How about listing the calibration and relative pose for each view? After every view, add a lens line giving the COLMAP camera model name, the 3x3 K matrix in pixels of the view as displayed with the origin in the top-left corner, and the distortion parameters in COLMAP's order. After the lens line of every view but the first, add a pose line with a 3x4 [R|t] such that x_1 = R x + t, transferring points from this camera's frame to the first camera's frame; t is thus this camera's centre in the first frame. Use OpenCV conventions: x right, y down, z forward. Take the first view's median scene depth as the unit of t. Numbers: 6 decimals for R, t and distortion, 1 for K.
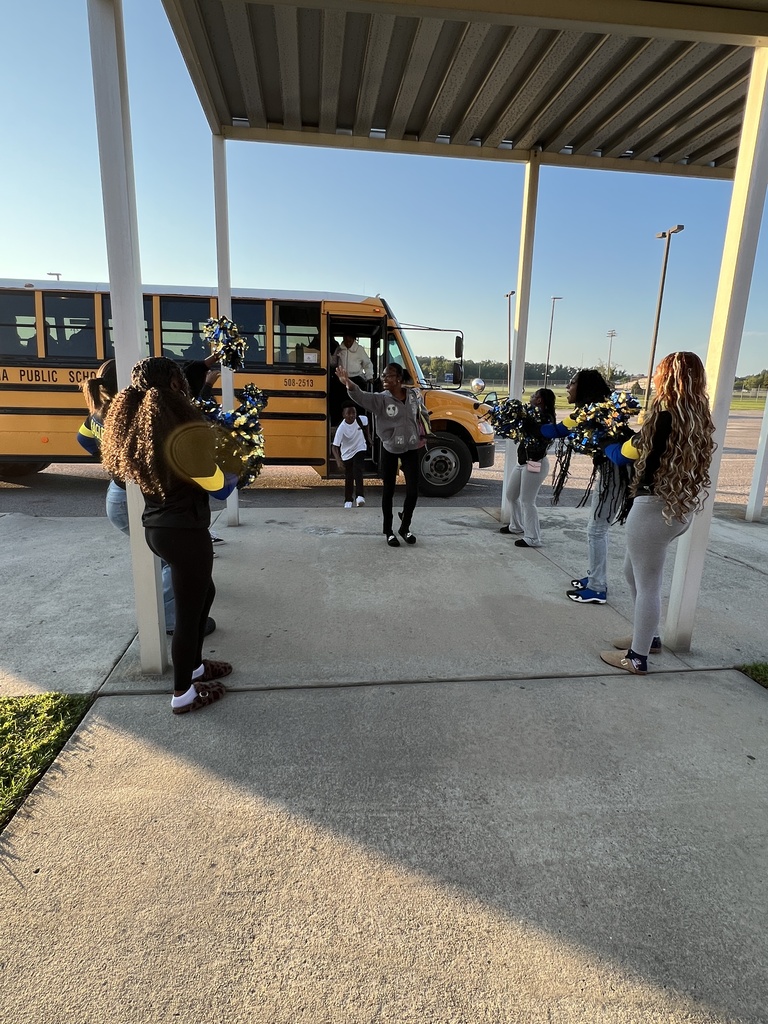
lens RADIAL K [[547.4, 0, 384.1], [0, 547.4, 514.0], [0, 0, 1]] dist [-0.003519, -0.000075]
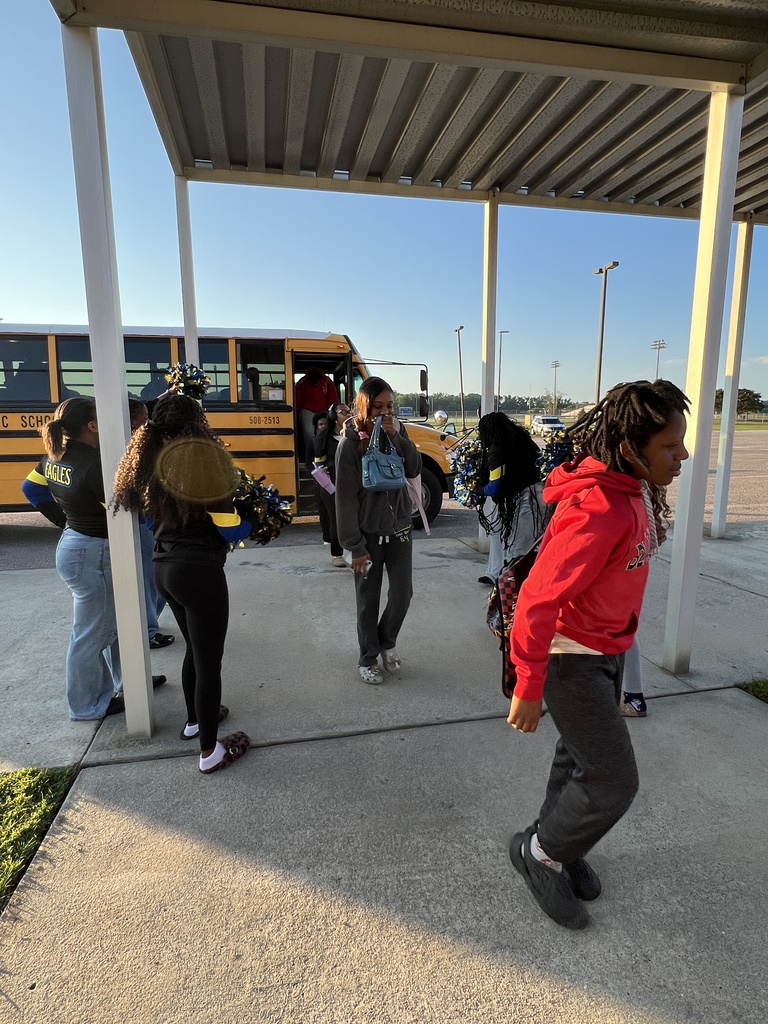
lens RADIAL K [[549.3, 0, 384.1], [0, 549.3, 514.9], [0, 0, 1]] dist [-0.003061, 0.000425]
pose [[0.996049, -0.046251, 0.075815, -0.048252], [0.050677, 0.997056, -0.057534, -0.004556], [-0.072931, 0.061149, 0.995461, 0.022215]]
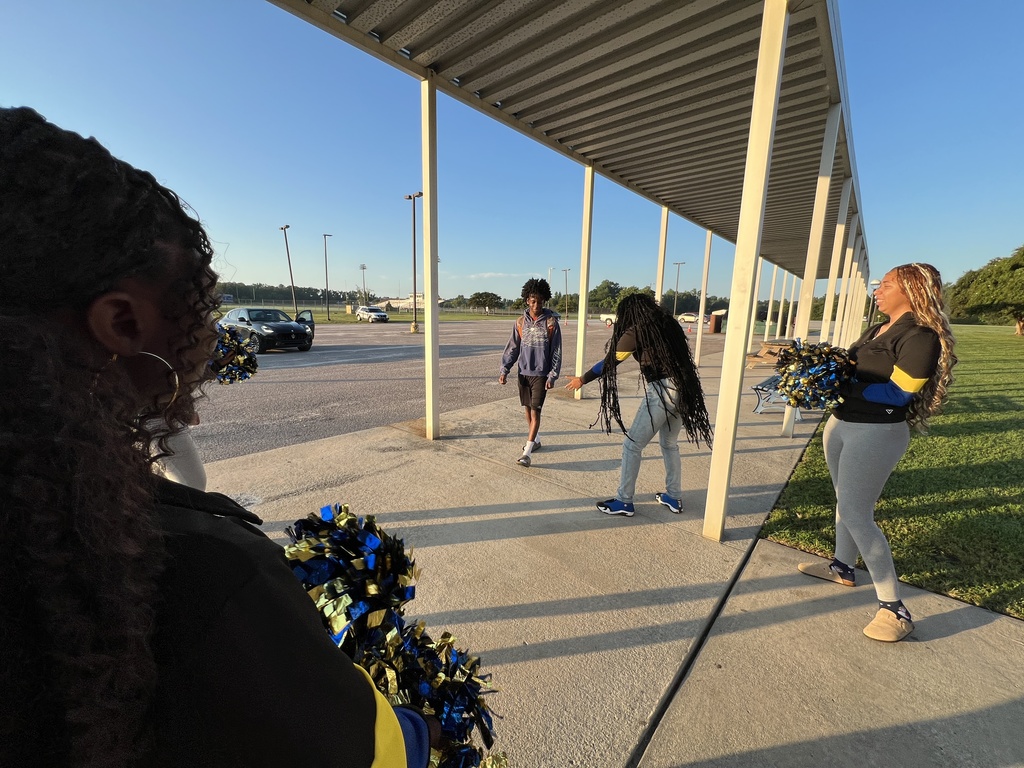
lens RADIAL K [[411.2, 0, 512.0], [0, 411.2, 384.0], [0, 0, 1]] dist [-0.000468, -0.000071]
pose [[0.748057, -0.126137, 0.651537, -0.233574], [0.152618, 0.988154, 0.016078, -0.111230], [-0.645847, 0.087409, 0.758447, 0.497335]]
